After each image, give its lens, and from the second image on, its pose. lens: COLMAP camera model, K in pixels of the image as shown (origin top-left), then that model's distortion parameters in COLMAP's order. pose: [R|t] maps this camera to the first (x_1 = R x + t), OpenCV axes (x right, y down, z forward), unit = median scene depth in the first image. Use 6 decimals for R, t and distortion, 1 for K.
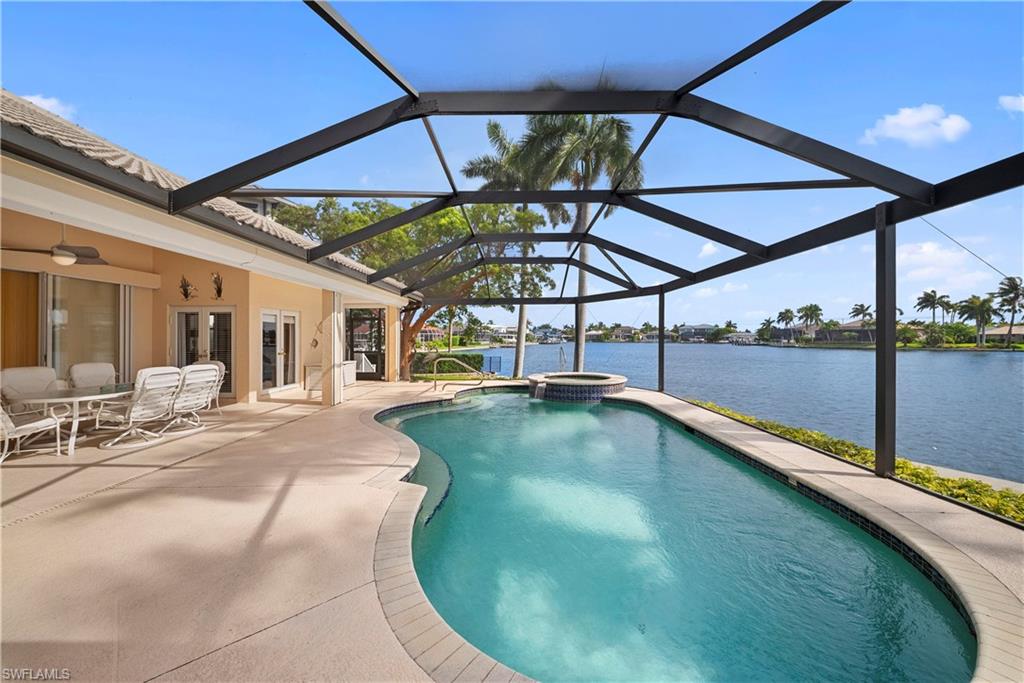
lens RADIAL K [[355.9, 0, 513.0], [0, 355.9, 339.3], [0, 0, 1]] dist [-0.007150, -0.000868]
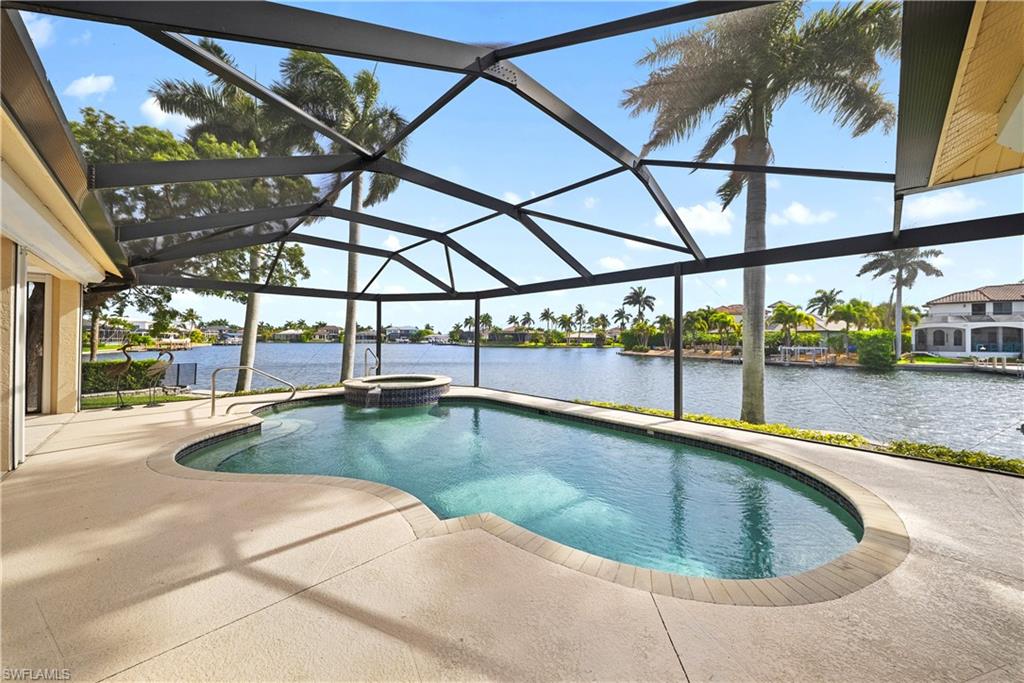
lens RADIAL K [[355.9, 0, 512.0], [0, 355.9, 341.5], [0, 0, 1]] dist [-0.007150, -0.000868]
pose [[0.706392, 0.000211, 0.707821, -0.024670], [-0.003359, 0.999990, 0.003054, 0.000035], [-0.707813, -0.004534, 0.706385, 0.010964]]
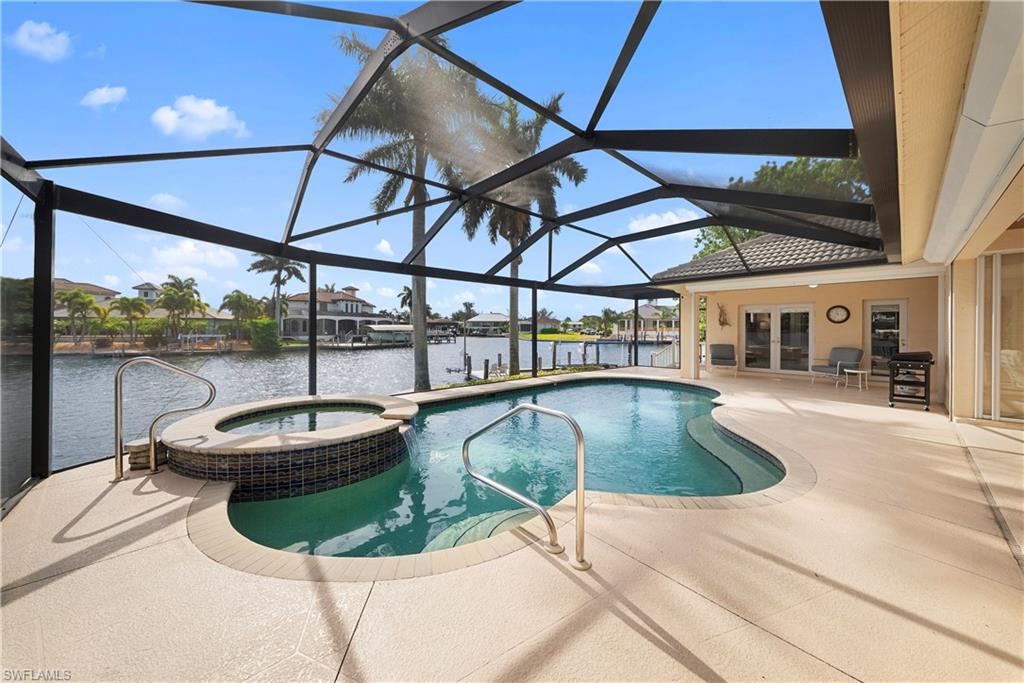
lens RADIAL K [[355.9, 0, 515.5], [0, 355.9, 332.0], [0, 0, 1]] dist [-0.007150, -0.000868]
pose [[-0.704215, -0.006760, 0.709955, -0.030575], [0.001603, 0.999937, 0.011111, -0.000537], [-0.709985, 0.008963, -0.704160, 0.112654]]
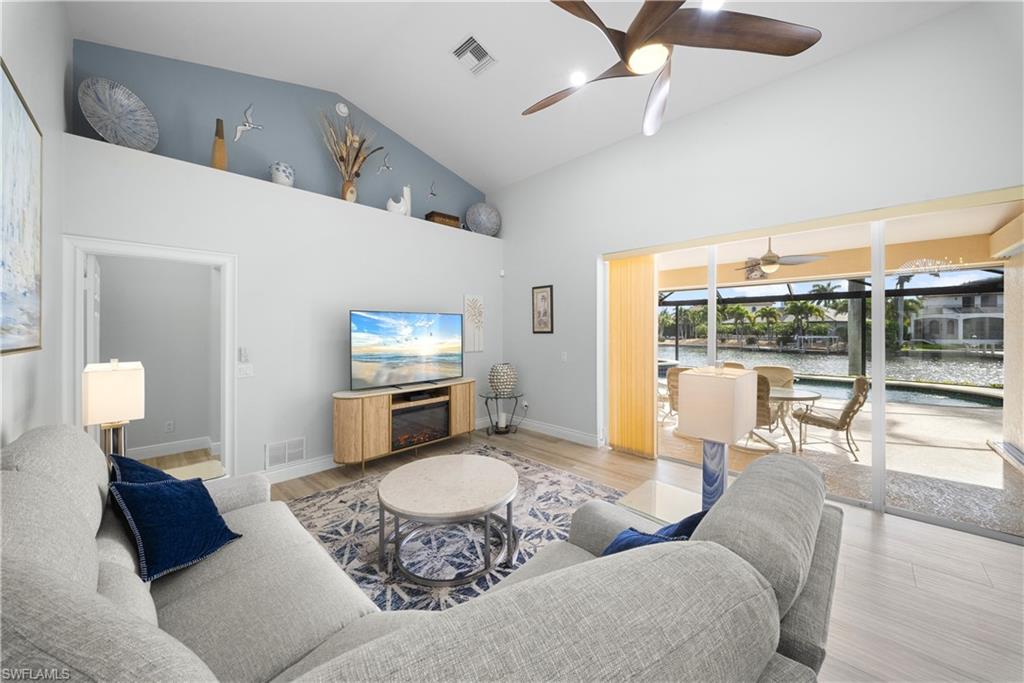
lens RADIAL K [[355.9, 0, 516.0], [0, 355.9, 334.2], [0, 0, 1]] dist [-0.007150, -0.000868]
pose [[0.682509, -0.009072, 0.730821, -0.110018], [0.002364, 0.999945, 0.010205, -0.001527], [-0.730873, -0.005237, 0.682493, 0.038843]]
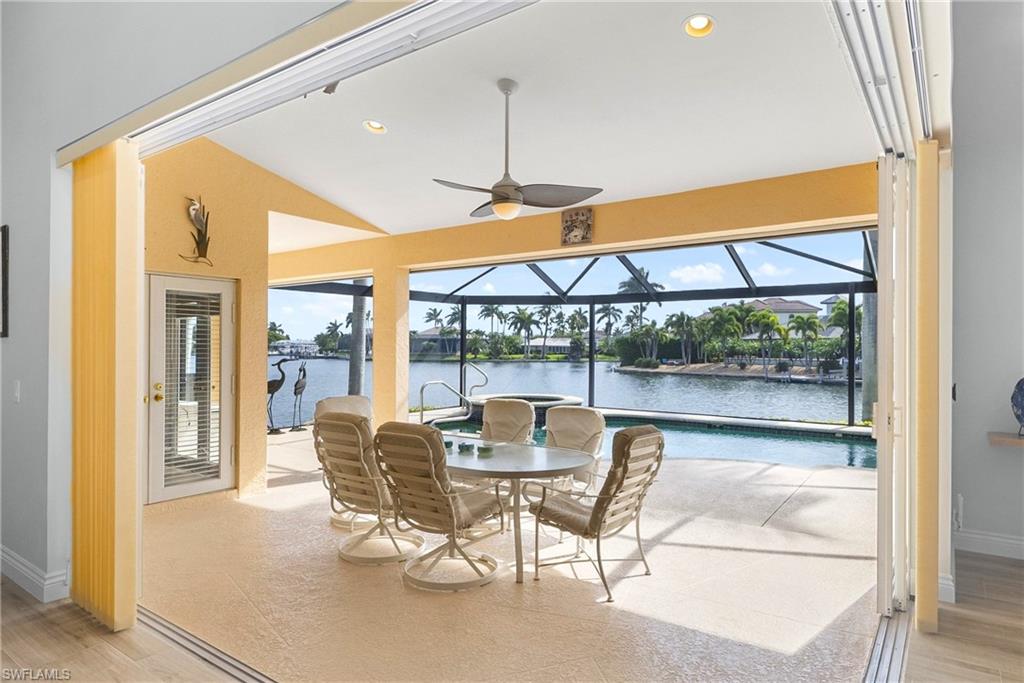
lens RADIAL K [[594.0, 0, 541.2], [0, 594.0, 348.2], [0, 0, 1]] dist [-0.004050, -0.000628]
pose [[0.547632, 0.004435, 0.836708, -0.080572], [-0.002585, 0.999990, -0.003608, -0.000338], [-0.836716, -0.000187, 0.547638, 0.020885]]
